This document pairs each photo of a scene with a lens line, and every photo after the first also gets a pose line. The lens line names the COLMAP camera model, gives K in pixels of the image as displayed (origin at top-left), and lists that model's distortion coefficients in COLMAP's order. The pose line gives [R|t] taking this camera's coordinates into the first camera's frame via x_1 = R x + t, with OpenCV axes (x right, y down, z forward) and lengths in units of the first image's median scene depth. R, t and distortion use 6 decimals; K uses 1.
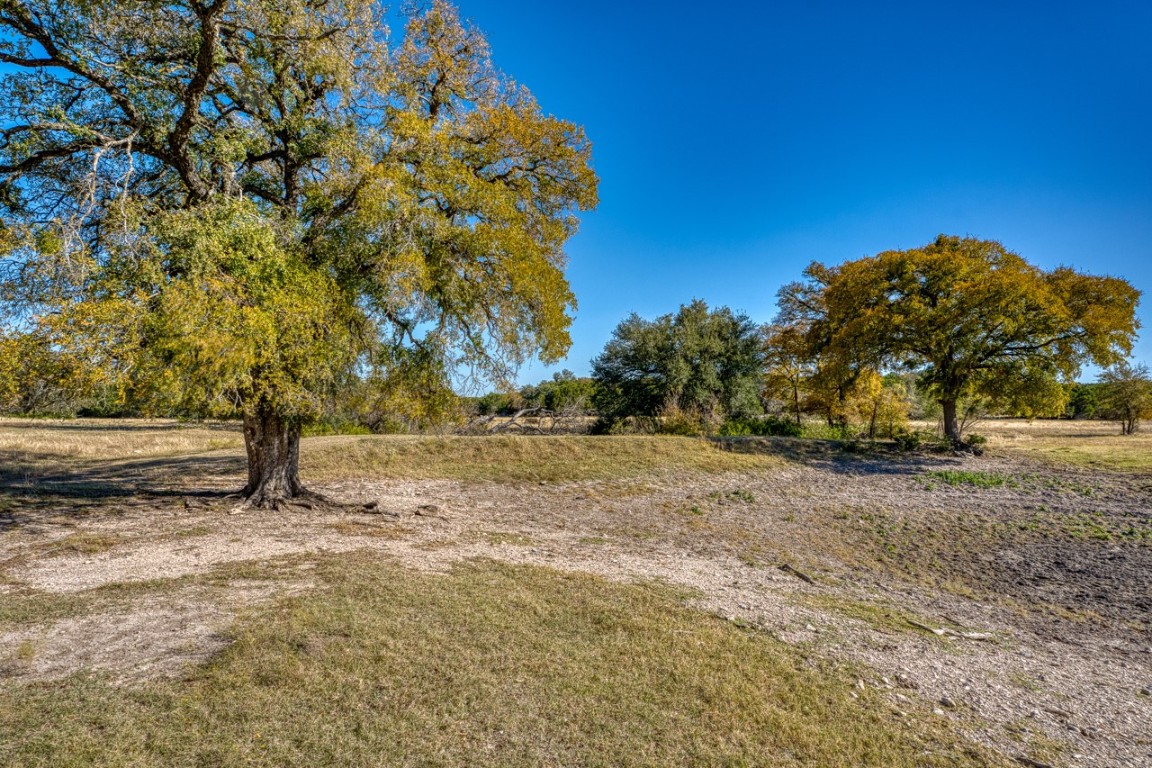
lens RADIAL K [[535.7, 0, 574.4], [0, 535.7, 384.7], [0, 0, 1]] dist [-0.002830, -0.000216]
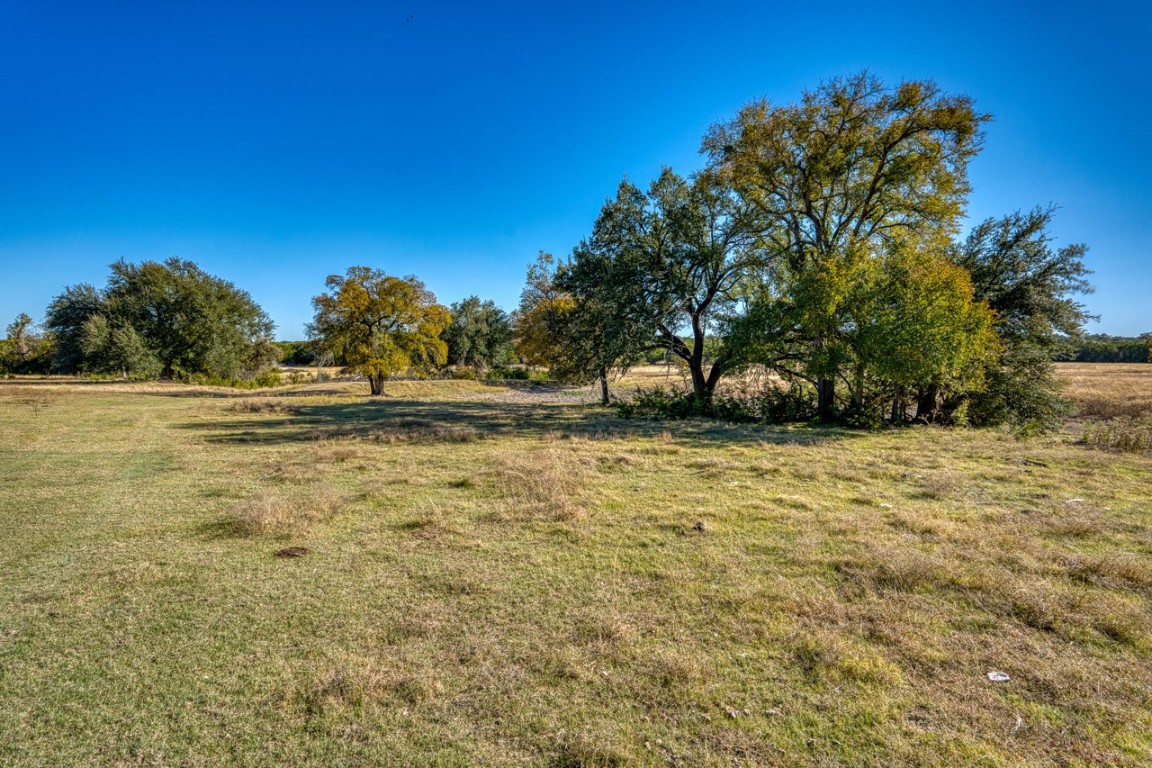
lens RADIAL K [[535.7, 0, 576.3], [0, 535.7, 386.2], [0, 0, 1]] dist [-0.002830, -0.000216]
pose [[0.914538, -0.025946, 0.403667, -0.280371], [-0.016766, 0.994652, 0.101918, -0.110030], [-0.404152, -0.099976, 0.909212, -1.184270]]
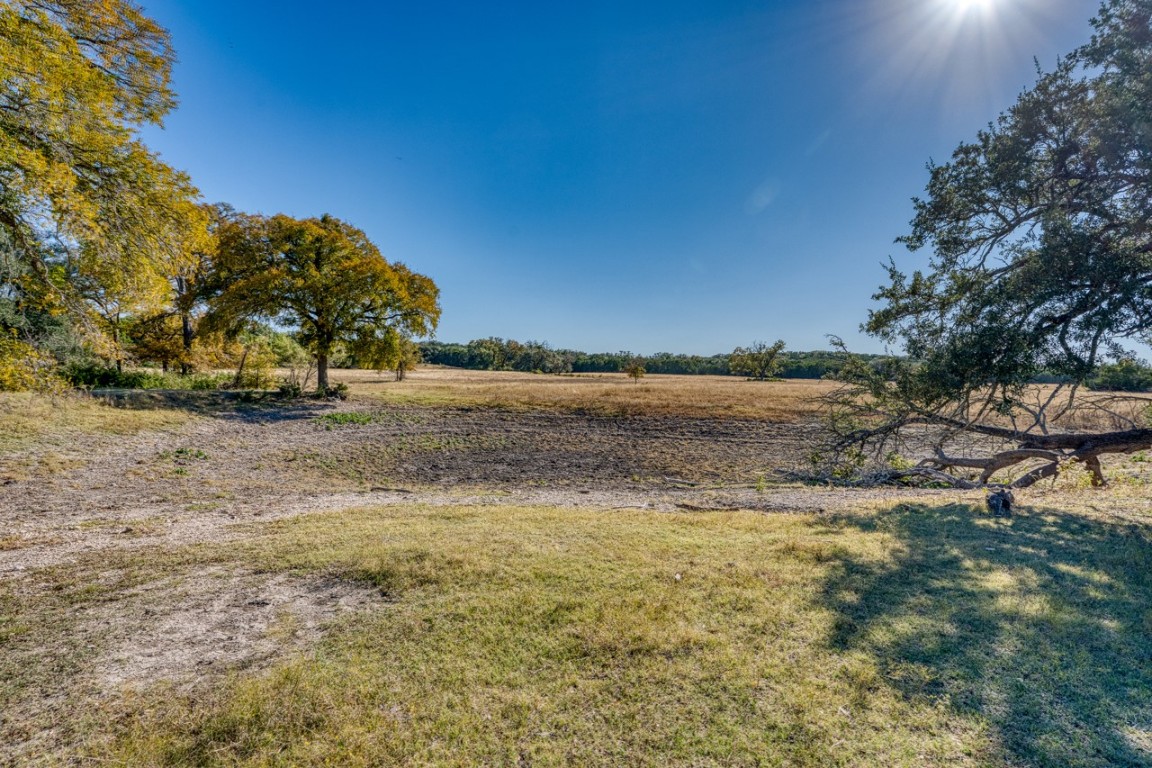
lens RADIAL K [[535.7, 0, 577.9], [0, 535.7, 383.1], [0, 0, 1]] dist [-0.002830, -0.000216]
pose [[0.391317, -0.016459, 0.920109, -0.178972], [-0.071581, 0.996266, 0.048264, -0.006864], [-0.917468, -0.084749, 0.388677, 0.009217]]
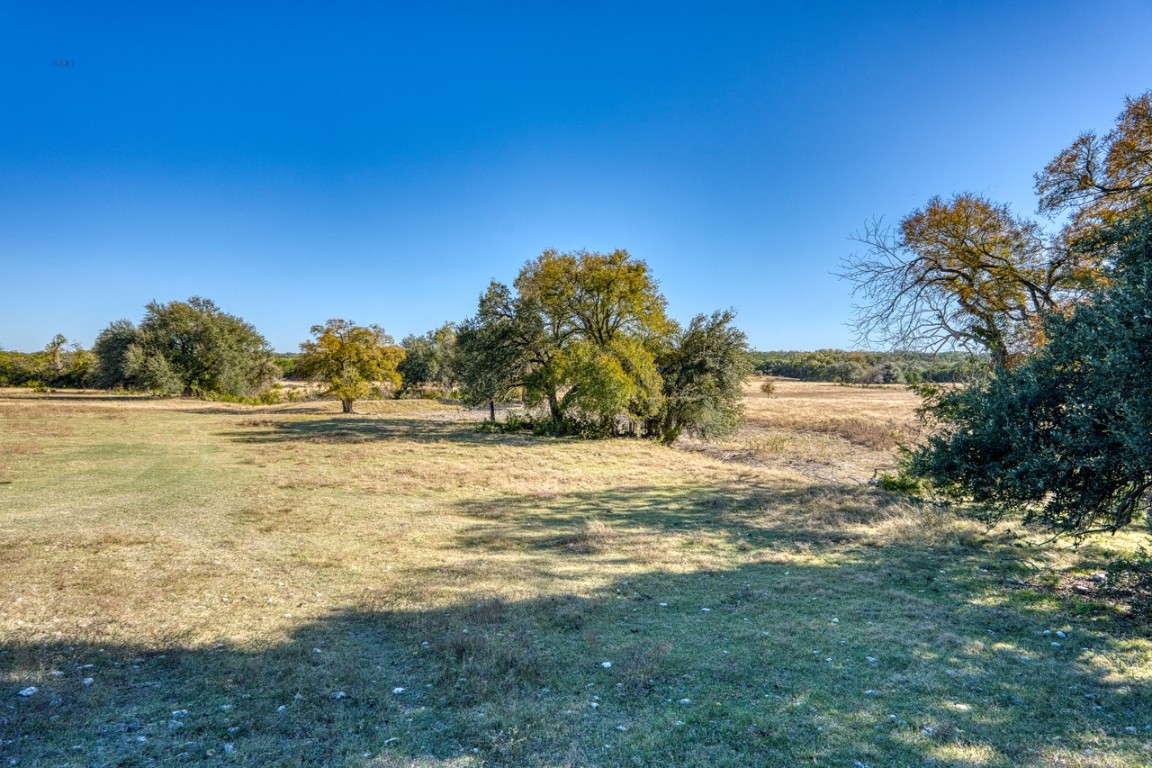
lens RADIAL K [[535.7, 0, 572.3], [0, 535.7, 383.0], [0, 0, 1]] dist [-0.002830, -0.000216]
pose [[0.919184, -0.004838, 0.393799, -0.202229], [-0.025901, 0.997017, 0.072706, -0.200987], [-0.392976, -0.077030, 0.916317, -1.755473]]
